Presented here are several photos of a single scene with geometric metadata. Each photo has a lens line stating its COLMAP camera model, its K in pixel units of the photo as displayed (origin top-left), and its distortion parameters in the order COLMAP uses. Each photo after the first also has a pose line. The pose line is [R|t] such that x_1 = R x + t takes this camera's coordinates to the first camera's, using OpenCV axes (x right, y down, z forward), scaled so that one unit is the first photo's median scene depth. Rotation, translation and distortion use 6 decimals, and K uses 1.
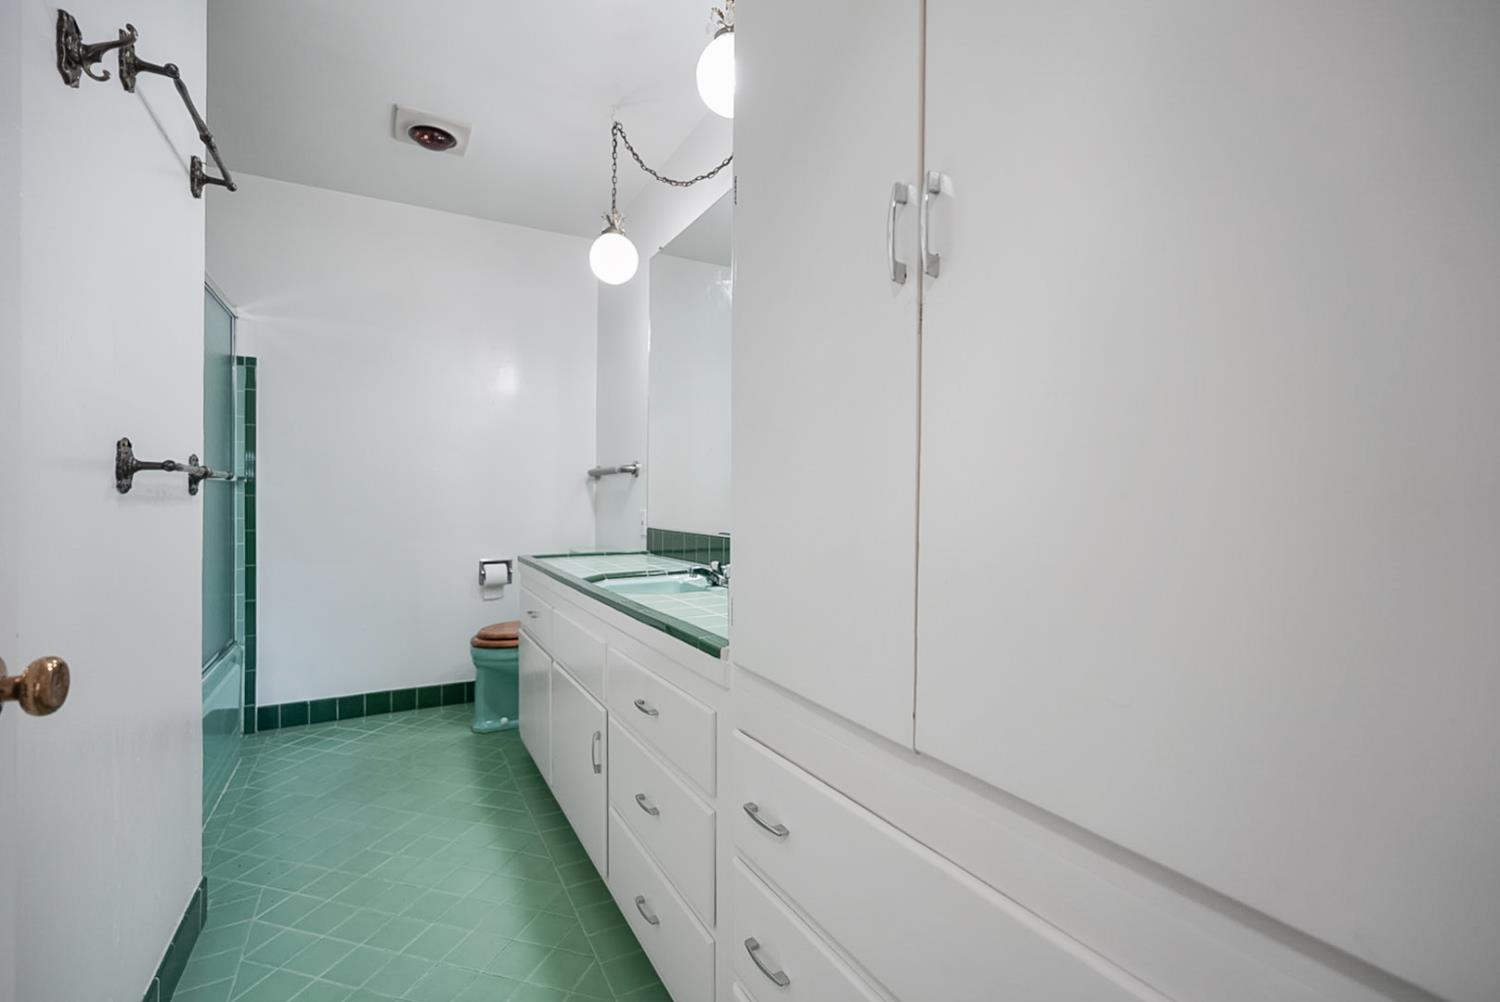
lens RADIAL K [[668.8, 0, 745.7], [0, 668.8, 495.7], [0, 0, 1]] dist [-0.001244, -0.000139]
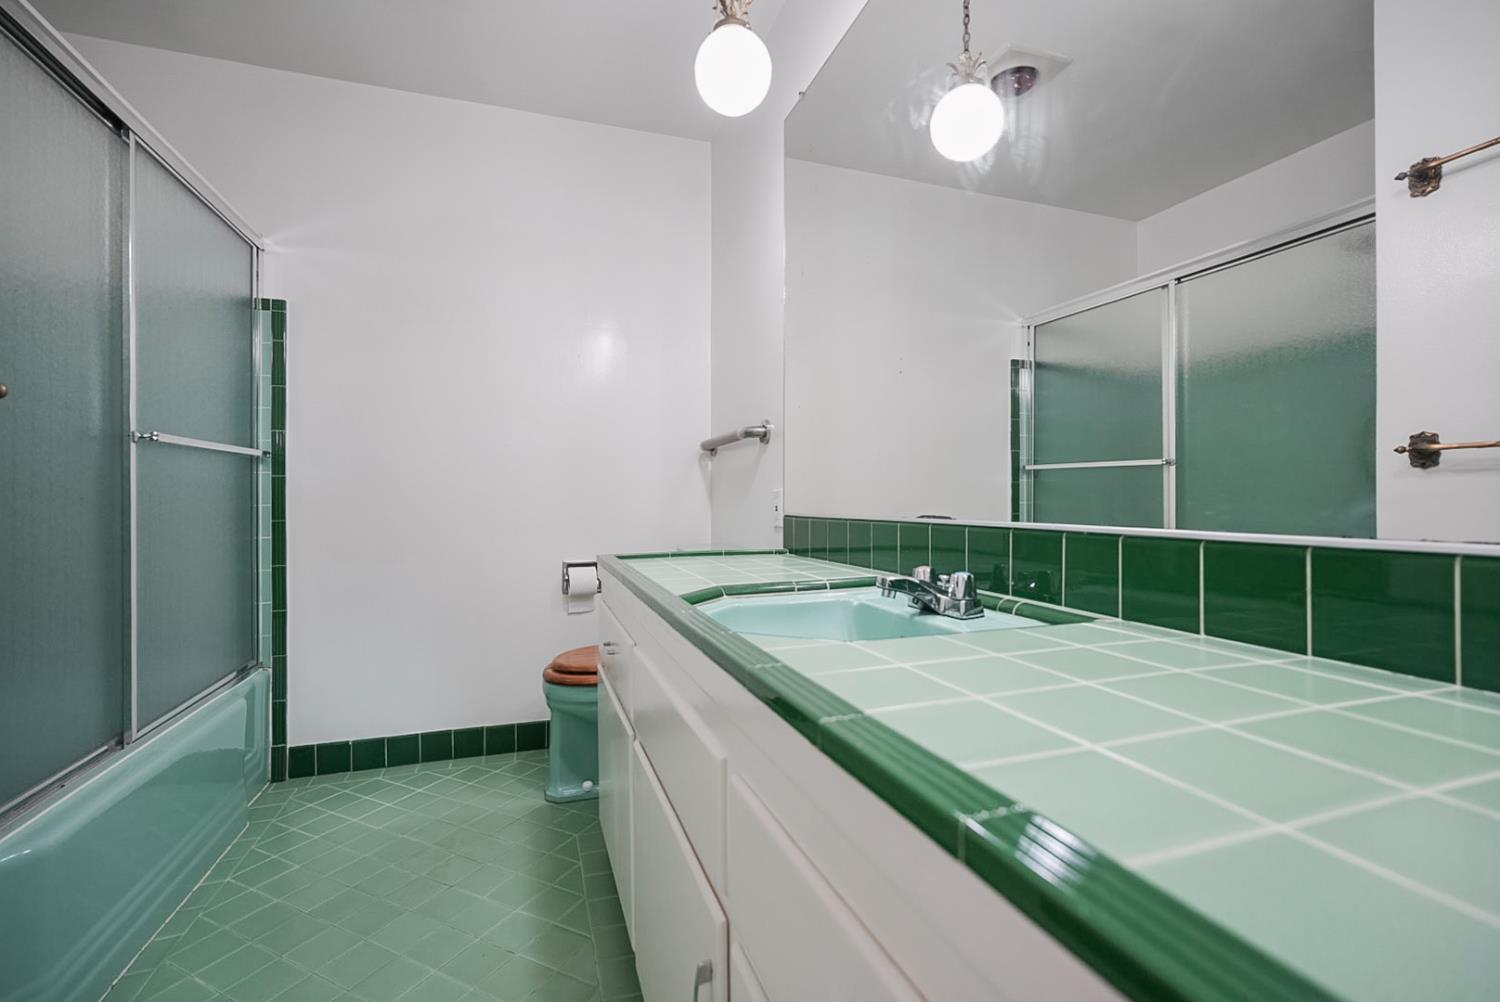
lens RADIAL K [[668.8, 0, 751.0], [0, 668.8, 500.2], [0, 0, 1]] dist [-0.001244, -0.000139]
pose [[0.985699, -0.007399, -0.168350, -0.065641], [0.007839, 0.999967, 0.001951, 0.030897], [0.168330, -0.003243, 0.985725, 0.323981]]
